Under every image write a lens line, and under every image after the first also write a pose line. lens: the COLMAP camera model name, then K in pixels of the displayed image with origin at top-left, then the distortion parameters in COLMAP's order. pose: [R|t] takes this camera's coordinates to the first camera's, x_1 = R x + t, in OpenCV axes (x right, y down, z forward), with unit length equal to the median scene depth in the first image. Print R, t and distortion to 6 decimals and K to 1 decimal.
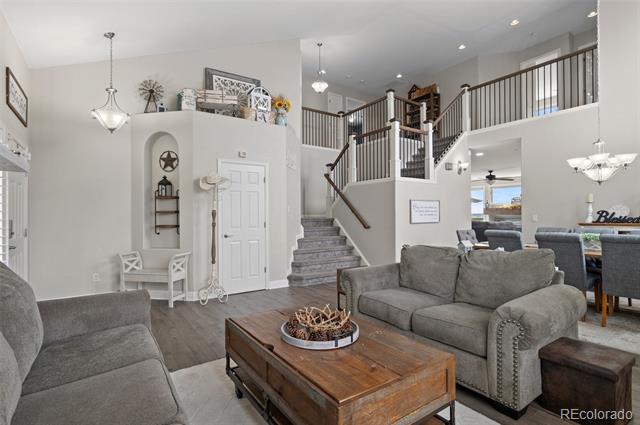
lens RADIAL K [[312.9, 0, 319.6], [0, 312.9, 213.2], [0, 0, 1]] dist [-0.002315, -0.001797]
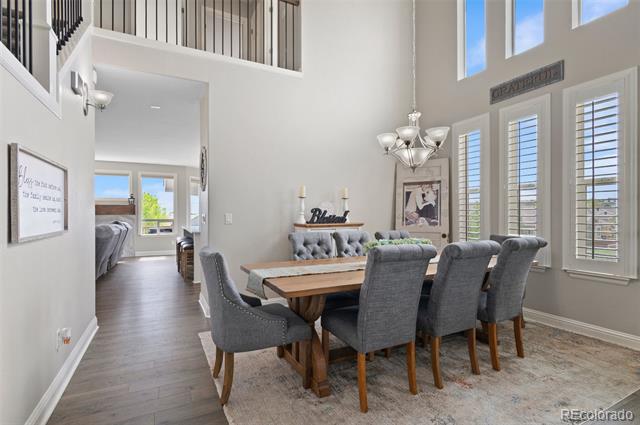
lens RADIAL K [[312.9, 0, 319.2], [0, 312.9, 217.7], [0, 0, 1]] dist [-0.002315, -0.001797]
pose [[0.131966, -0.004343, 0.991245, 0.105652], [-0.006594, 0.999964, 0.005259, 0.012010], [-0.991232, -0.007231, 0.131933, 0.884147]]
